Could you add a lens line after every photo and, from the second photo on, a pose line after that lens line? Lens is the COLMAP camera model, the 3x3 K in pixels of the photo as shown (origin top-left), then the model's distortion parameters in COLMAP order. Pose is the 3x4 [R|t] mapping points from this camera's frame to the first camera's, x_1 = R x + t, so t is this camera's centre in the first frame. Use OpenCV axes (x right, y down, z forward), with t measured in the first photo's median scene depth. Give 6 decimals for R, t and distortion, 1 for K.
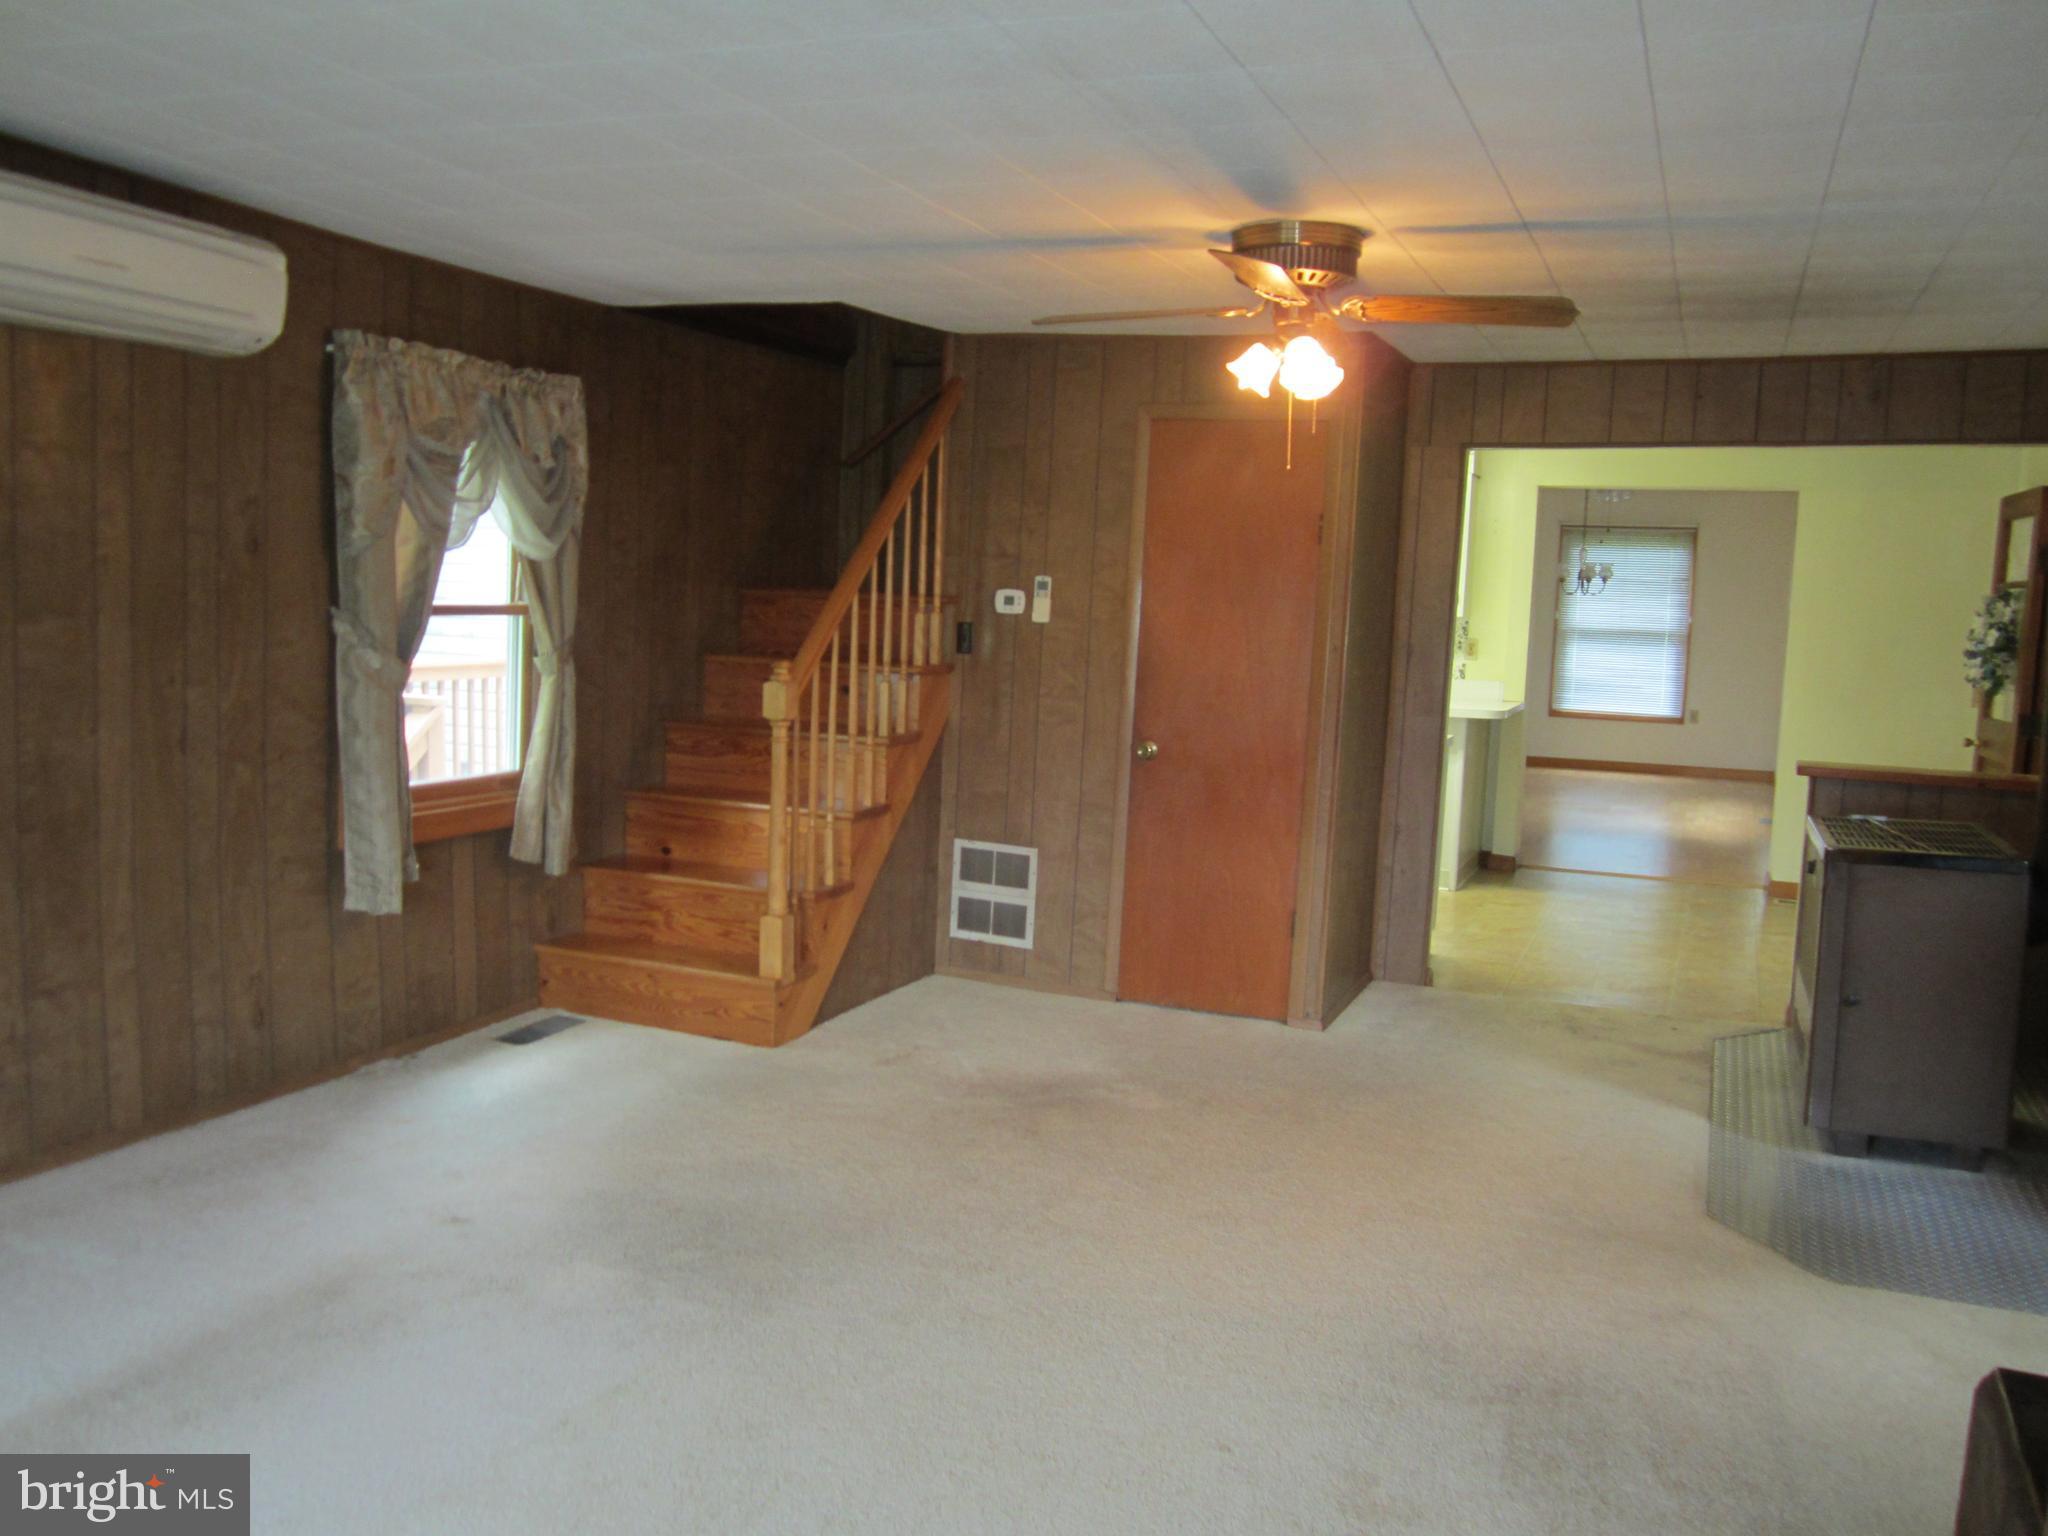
lens RADIAL K [[1711.9, 0, 1024.0], [0, 1711.9, 768.0], [0, 0, 1]] dist [-0.012537, 0.001915]
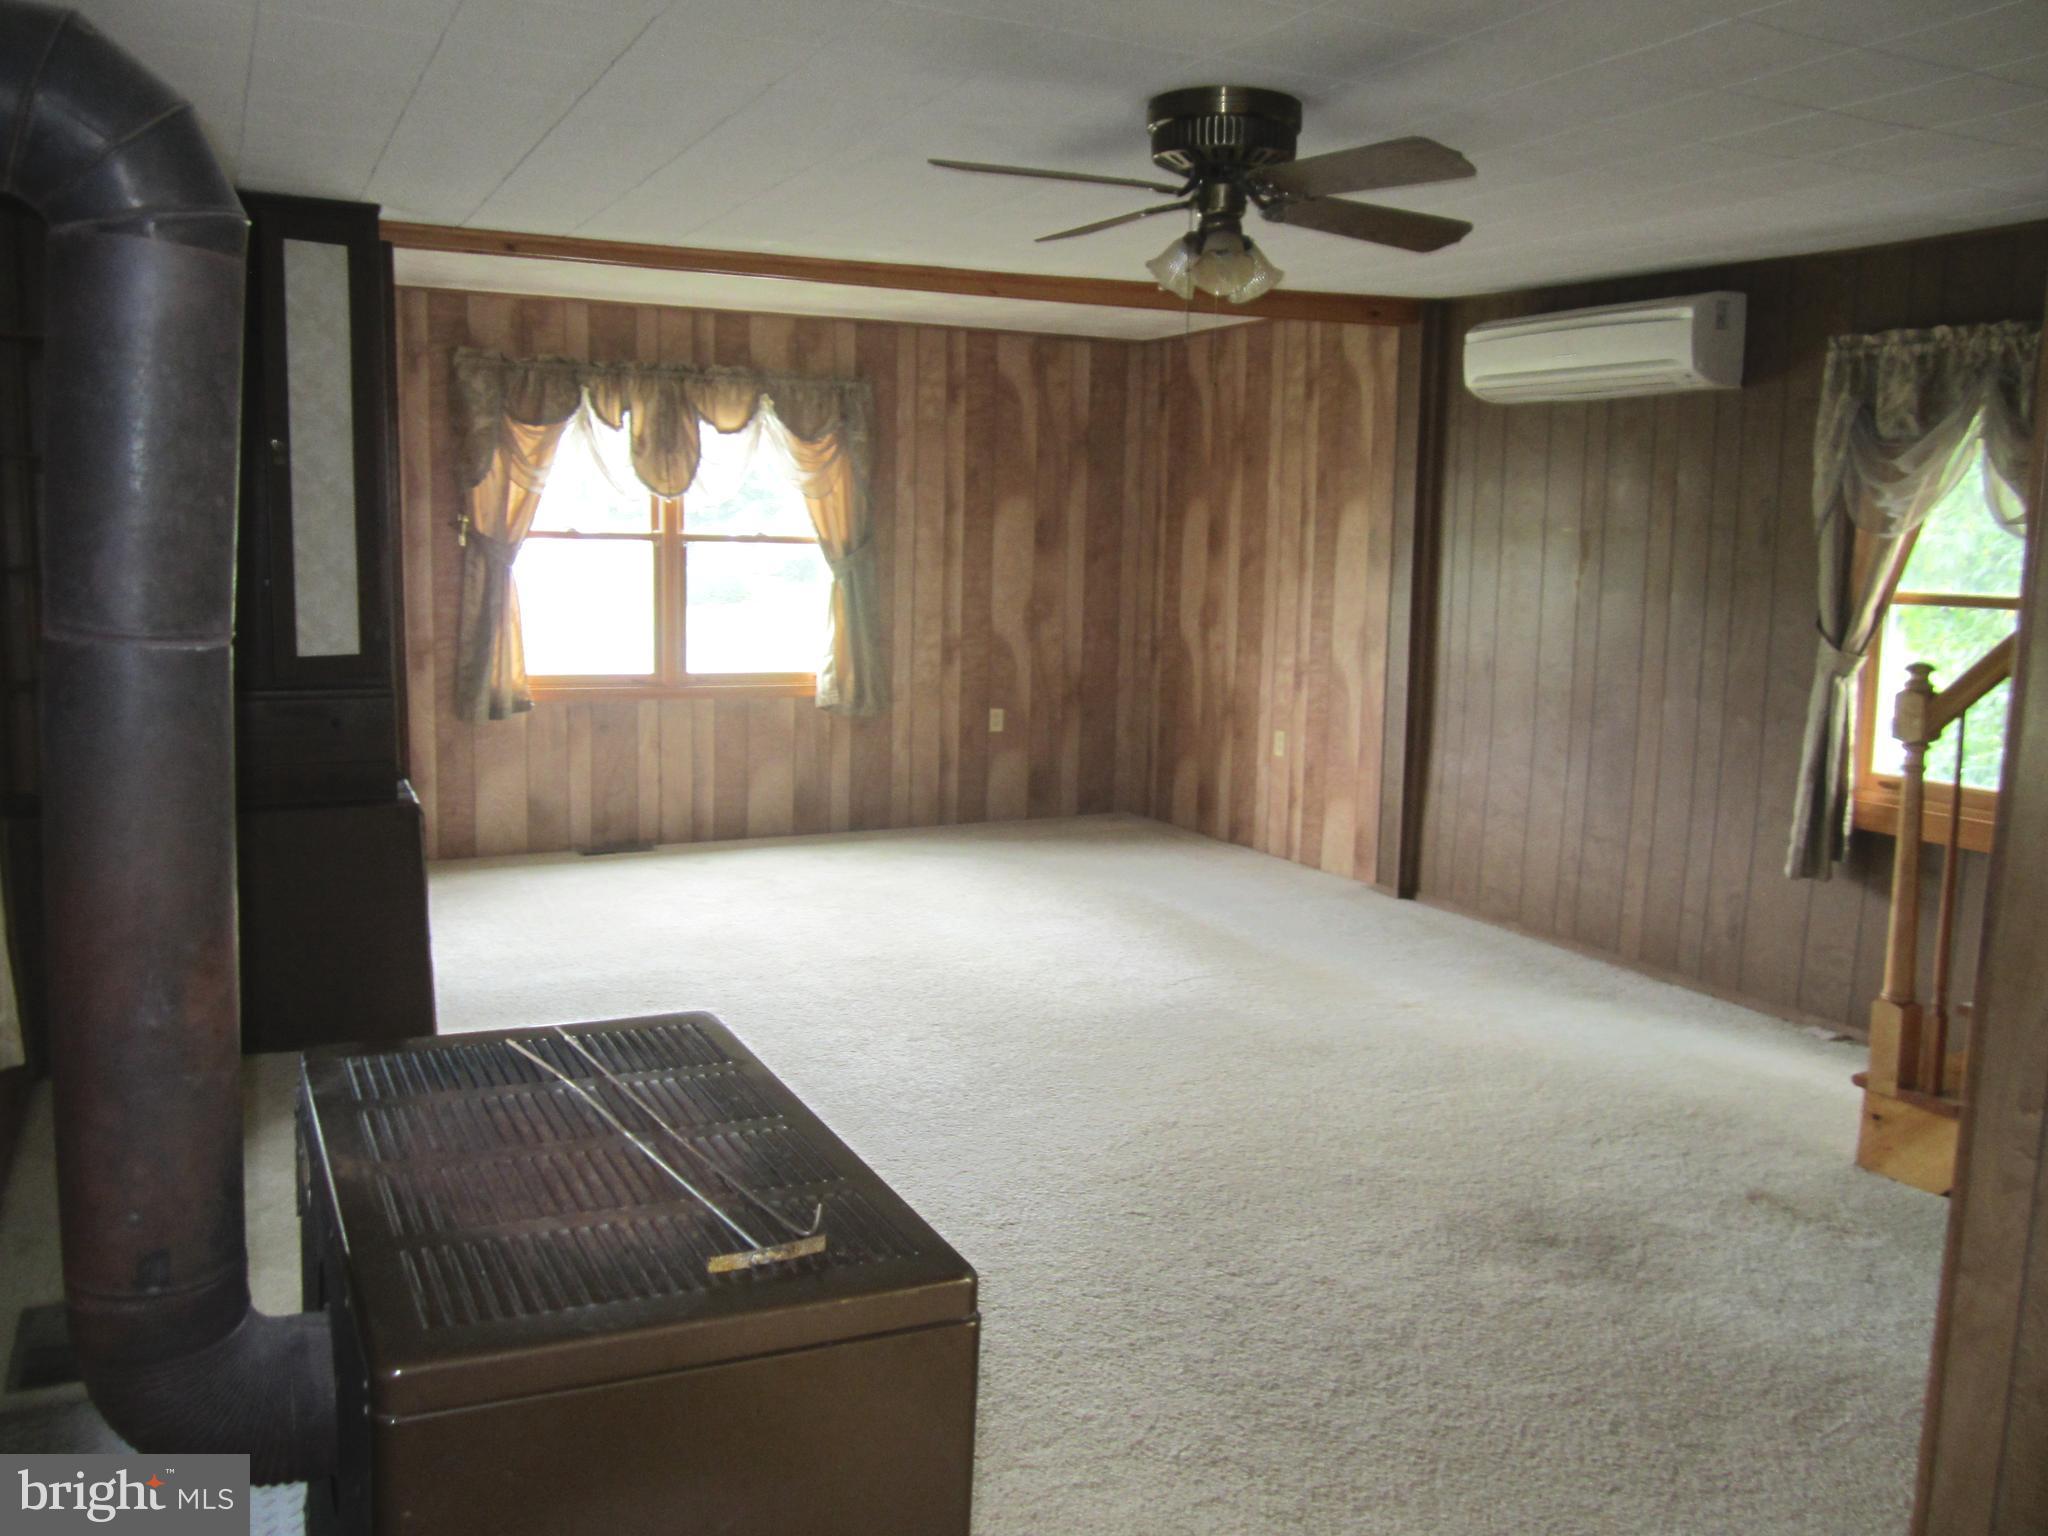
lens RADIAL K [[1669.3, 0, 1024.0], [0, 1669.3, 768.0], [0, 0, 1]] dist [-0.048782, 0.012418]
pose [[-0.649945, 0.055041, -0.757985, 0.608675], [-0.128690, 0.975000, 0.181147, -0.090383], [0.749006, 0.215281, -0.626613, 1.072318]]
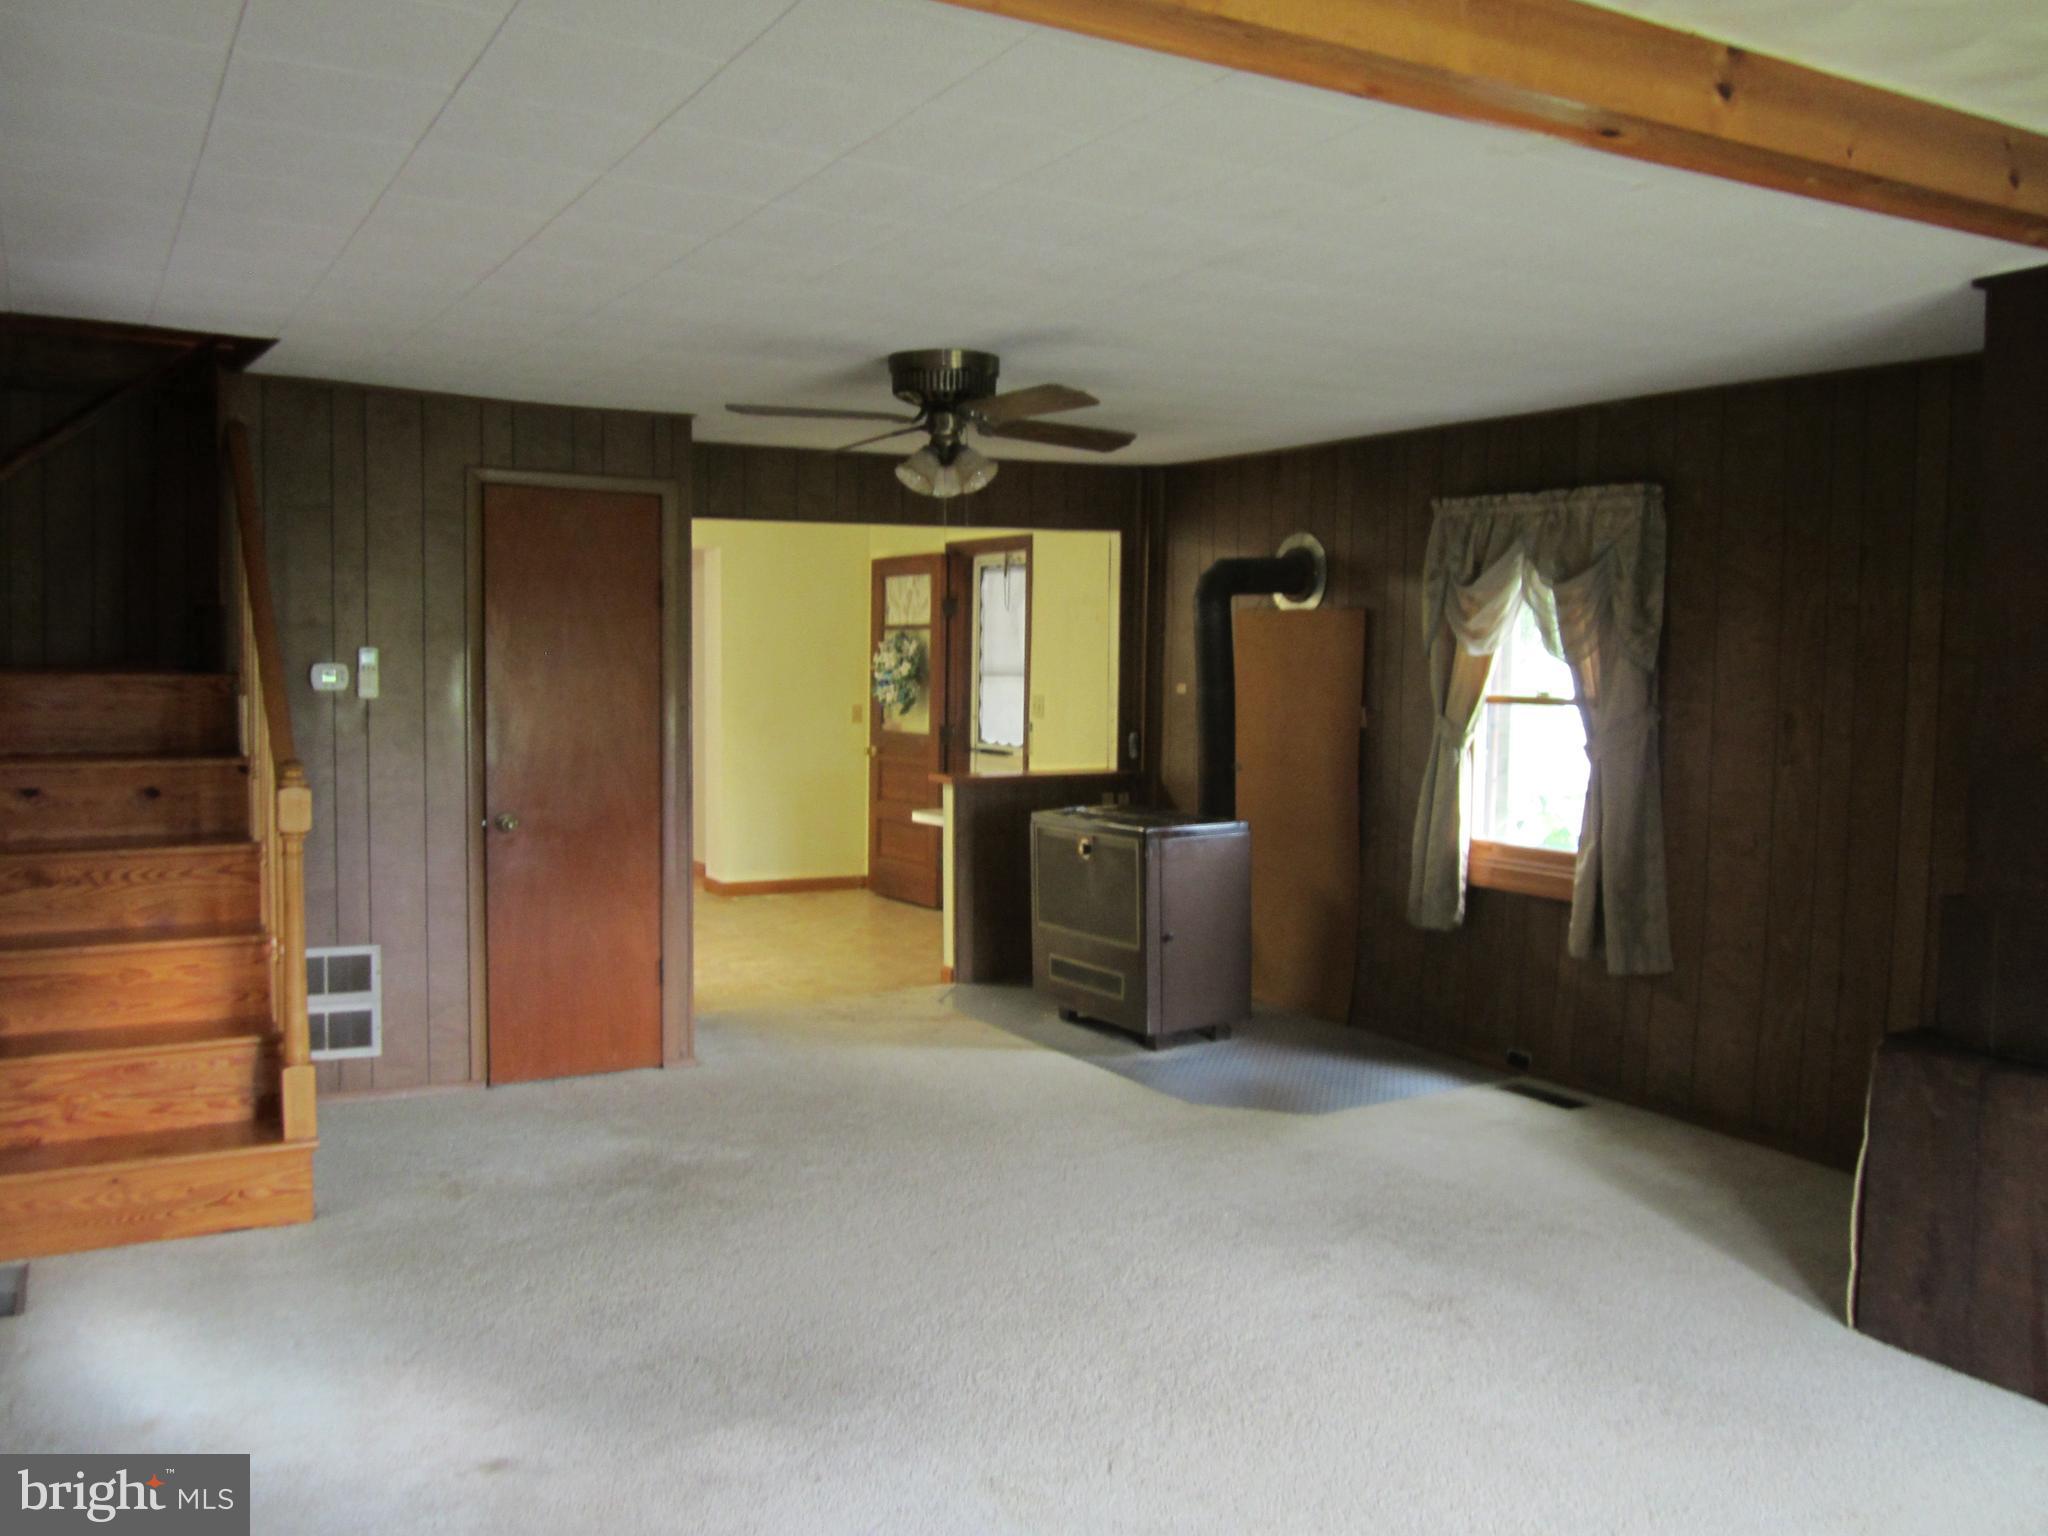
lens RADIAL K [[1669.3, 0, 1024.0], [0, 1669.3, 768.0], [0, 0, 1]] dist [-0.048782, 0.012418]
pose [[0.602840, -0.088743, 0.792911, -0.523909], [0.104434, 0.994022, 0.031851, -0.042684], [-0.790997, 0.063606, 0.608504, 0.207796]]
